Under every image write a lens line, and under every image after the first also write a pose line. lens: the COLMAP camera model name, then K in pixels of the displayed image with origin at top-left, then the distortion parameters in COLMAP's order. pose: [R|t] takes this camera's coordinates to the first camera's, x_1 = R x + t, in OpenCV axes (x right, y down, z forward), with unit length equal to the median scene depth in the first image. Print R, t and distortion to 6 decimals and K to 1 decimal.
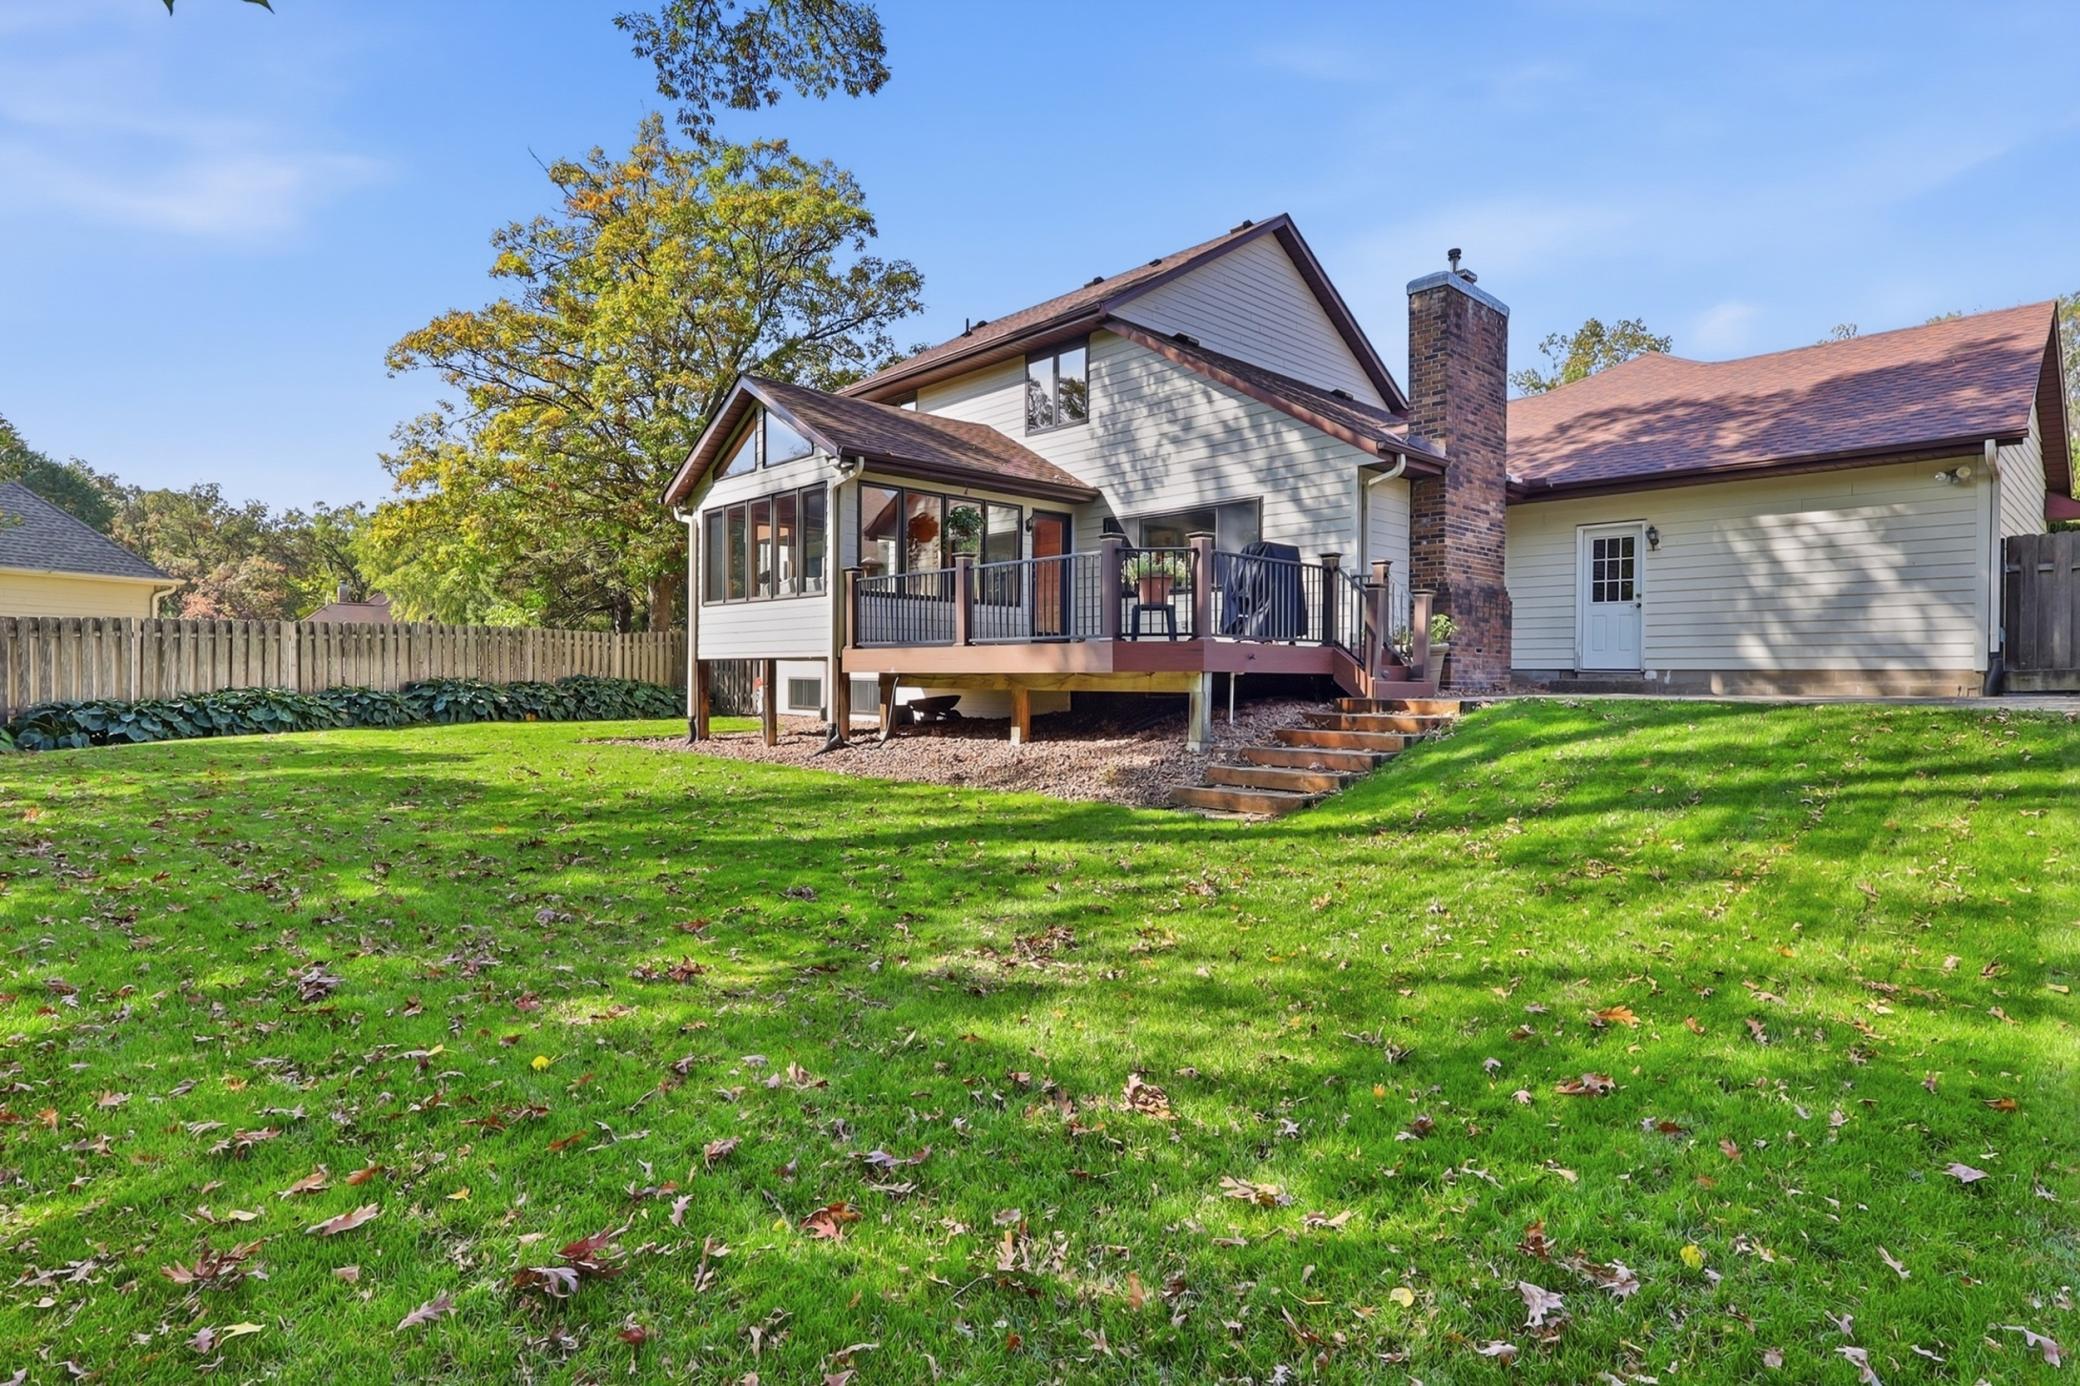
lens RADIAL K [[1030.9, 0, 1029.3], [0, 1030.9, 685.1], [0, 0, 1]] dist [-0.003028, 0.001715]
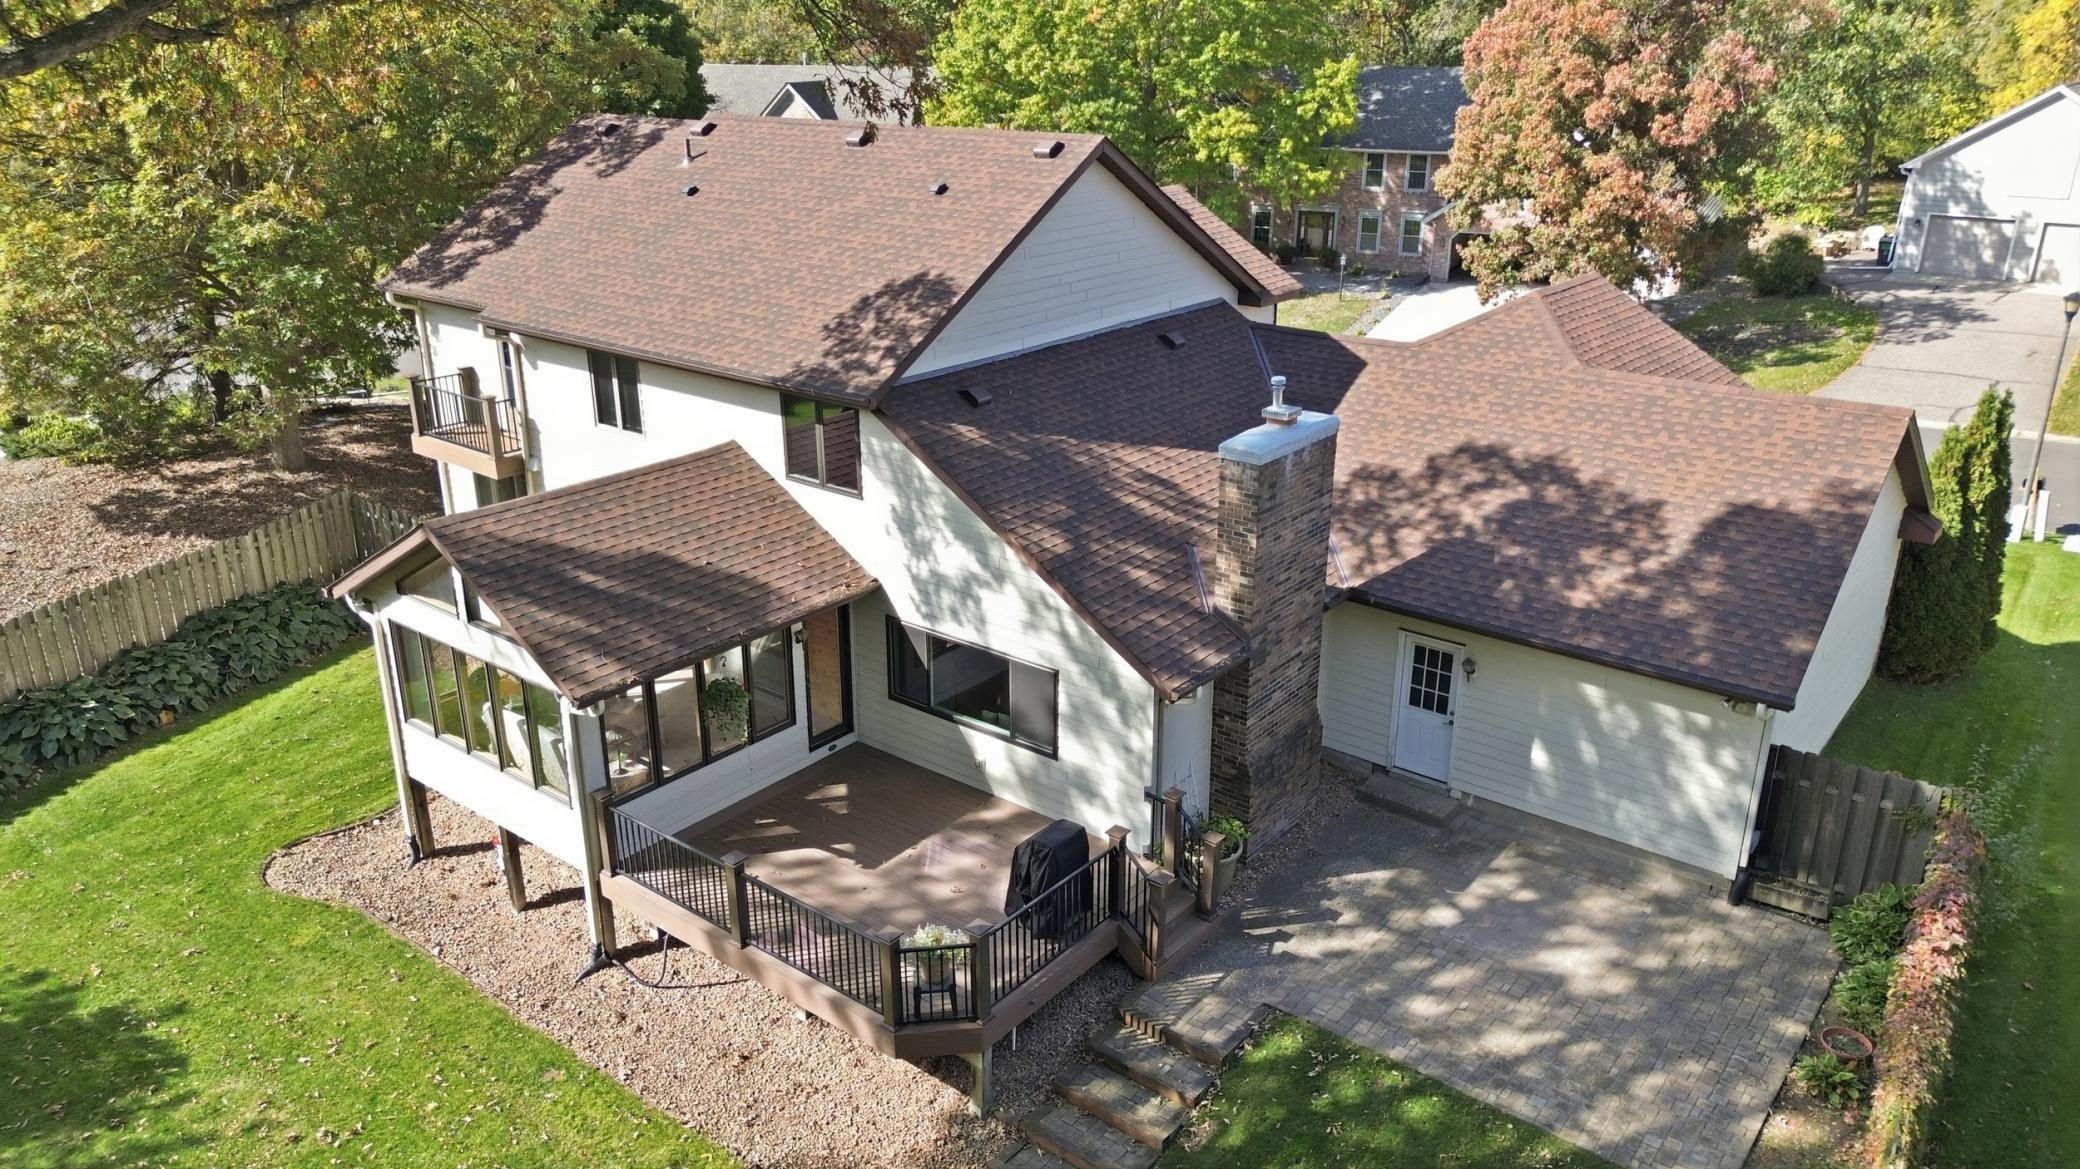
lens RADIAL K [[1453.5, 0, 996.6], [0, 1453.5, 554.9], [0, 0, 1]] dist [0.039303, -0.006687]
pose [[0.990831, -0.062139, 0.119968, 0.026358], [0.018421, 0.941798, 0.335673, -0.670892], [-0.133844, -0.330386, 0.934308, -0.143418]]
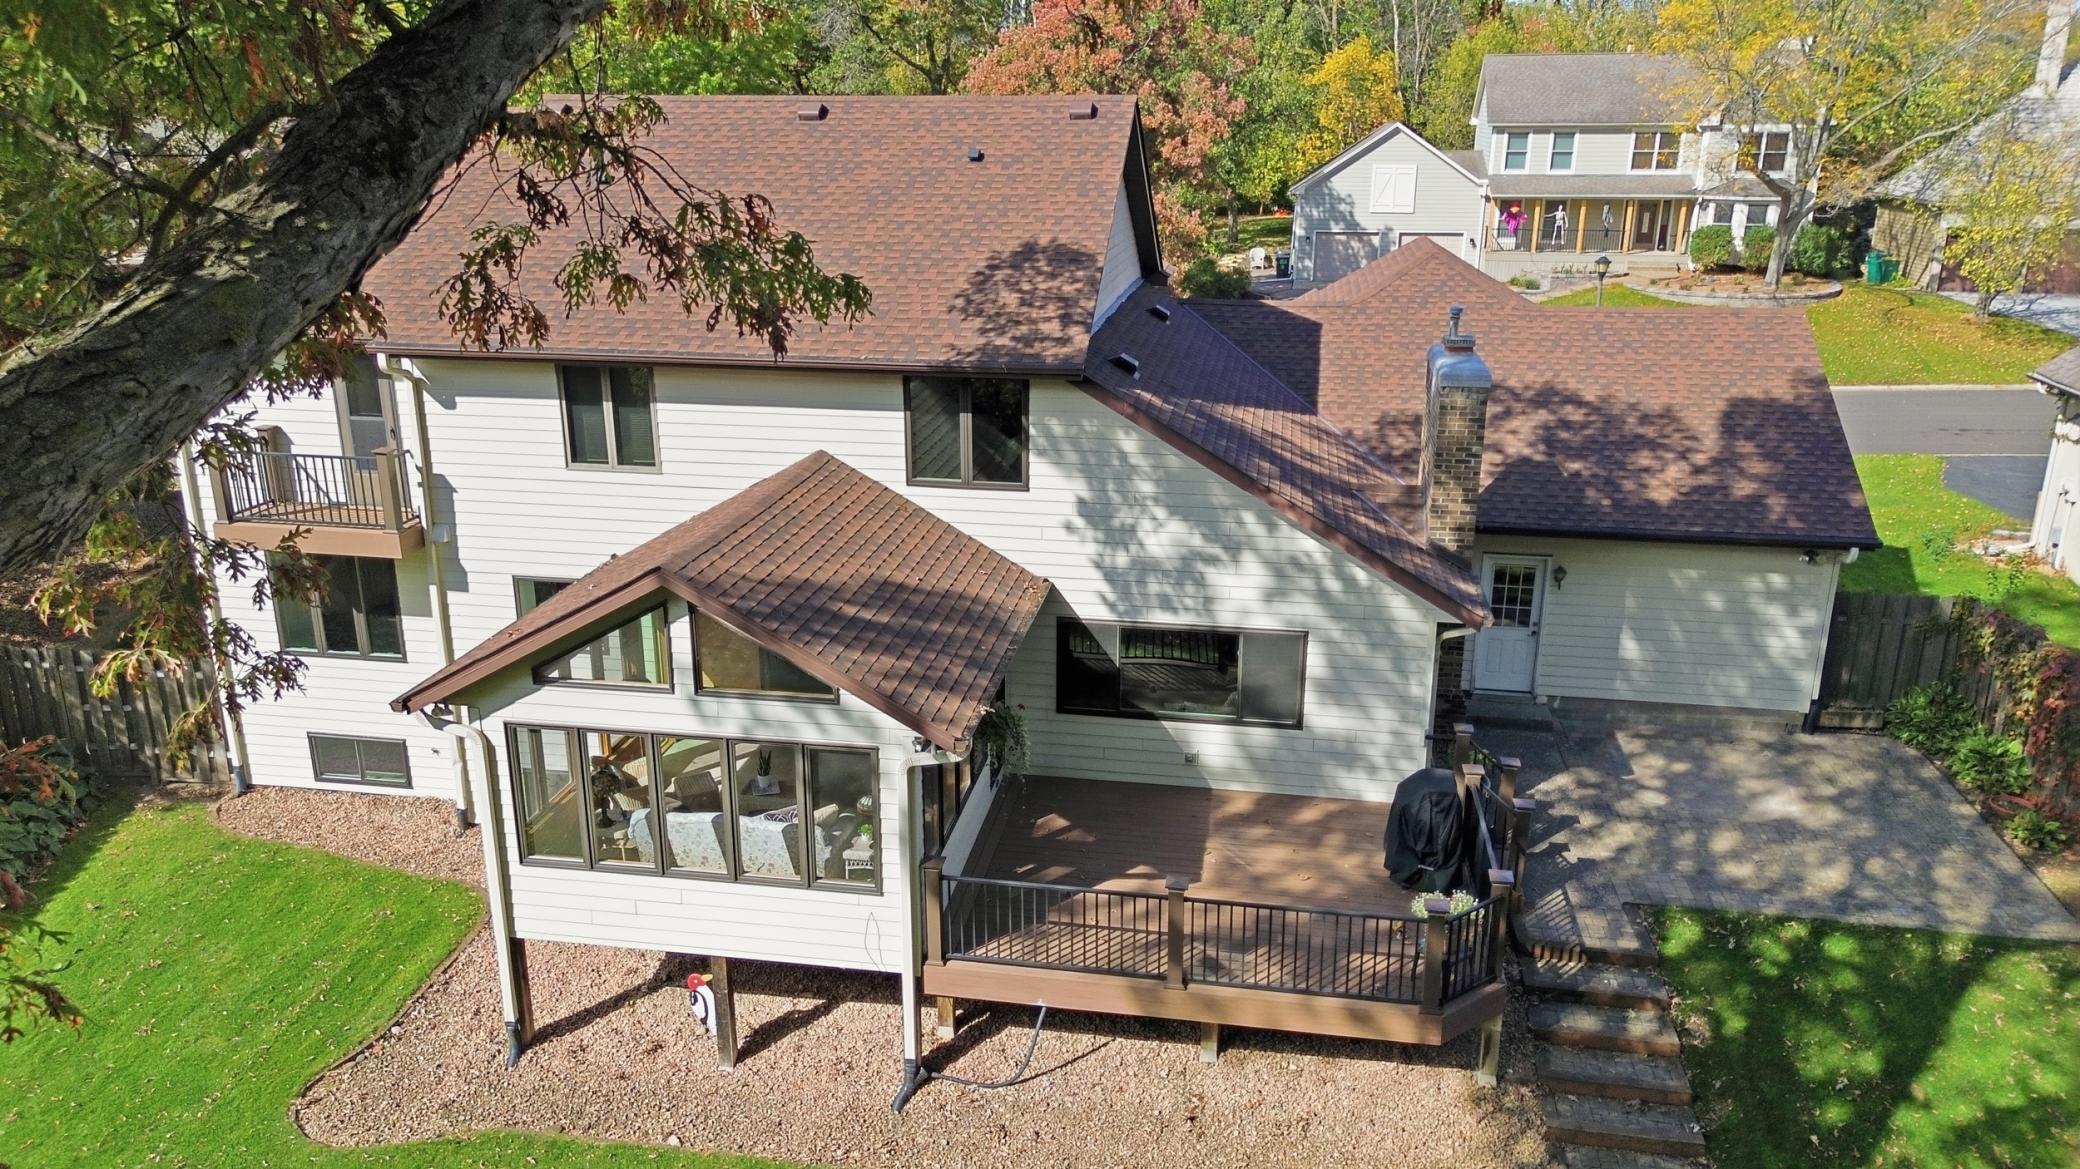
lens RADIAL K [[1453.5, 0, 990.7], [0, 1453.5, 594.1], [0, 0, 1]] dist [0.039303, -0.006687]
pose [[0.806907, -0.201551, 0.555228, -0.621273], [0.017434, 0.947701, 0.318684, -0.574611], [-0.590421, -0.247468, 0.768220, 0.221263]]
